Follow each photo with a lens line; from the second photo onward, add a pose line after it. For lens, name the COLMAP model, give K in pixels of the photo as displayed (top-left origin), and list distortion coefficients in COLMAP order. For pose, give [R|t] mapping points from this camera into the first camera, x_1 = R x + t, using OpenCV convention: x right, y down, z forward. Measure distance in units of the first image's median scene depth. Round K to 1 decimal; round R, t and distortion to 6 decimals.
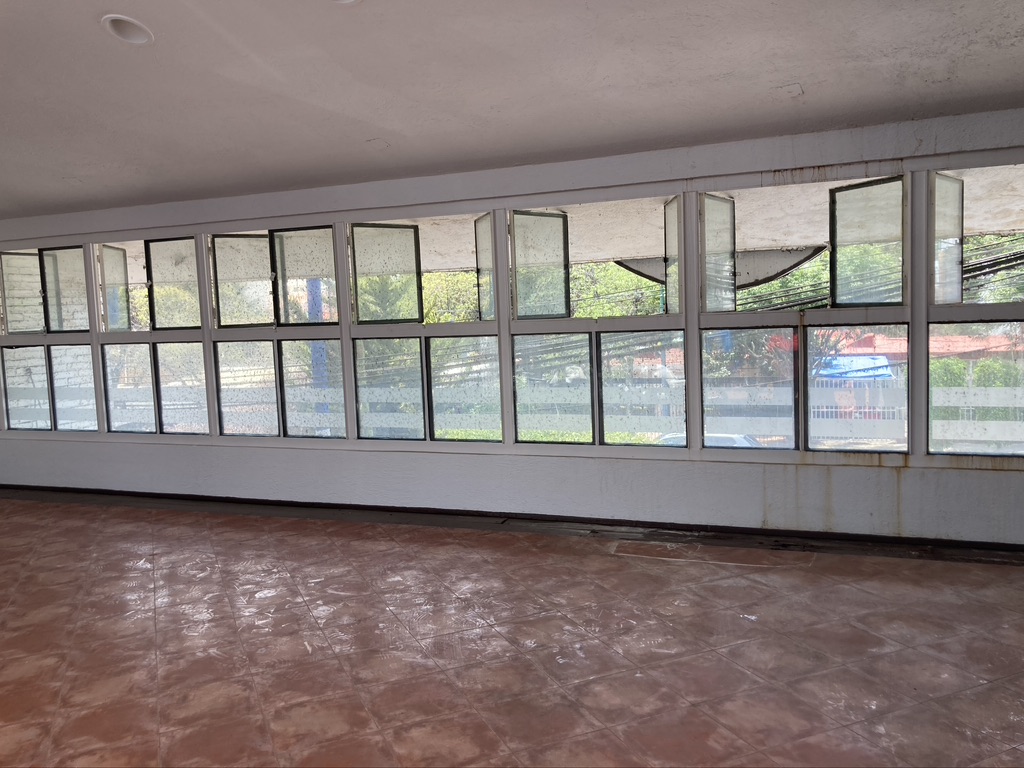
lens RADIAL K [[828.3, 0, 522.1], [0, 828.3, 382.1], [0, 0, 1]] dist [0.068354, -0.089610]
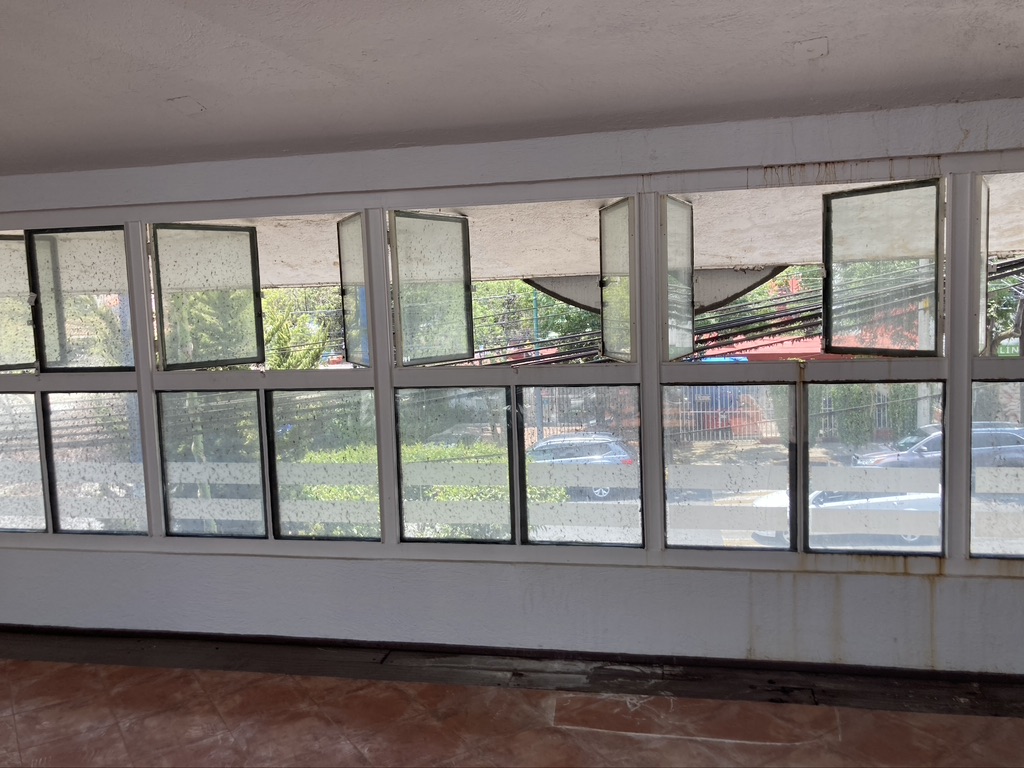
lens RADIAL K [[828.3, 0, 522.1], [0, 828.3, 382.1], [0, 0, 1]] dist [0.068354, -0.089610]
pose [[0.986582, -0.008975, 0.163019, -0.021245], [0.008162, 0.999951, 0.005657, -0.069312], [-0.163062, -0.004251, 0.986607, 0.305756]]
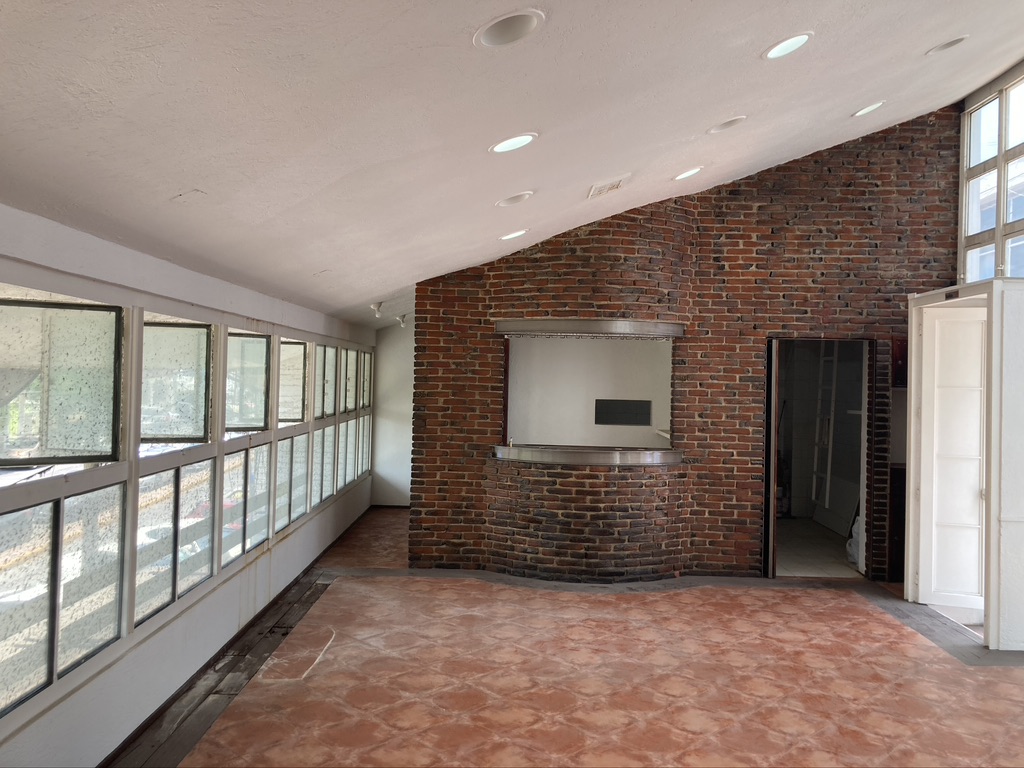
lens RADIAL K [[770.2, 0, 512.0], [0, 770.2, 384.0], [0, 0, 1]] dist [0.058133, 0.000714]
pose [[-0.354589, 0.037670, 0.934263, -0.814395], [0.066336, 0.997684, -0.015050, -0.114030], [-0.932666, 0.056638, -0.356267, 0.979747]]
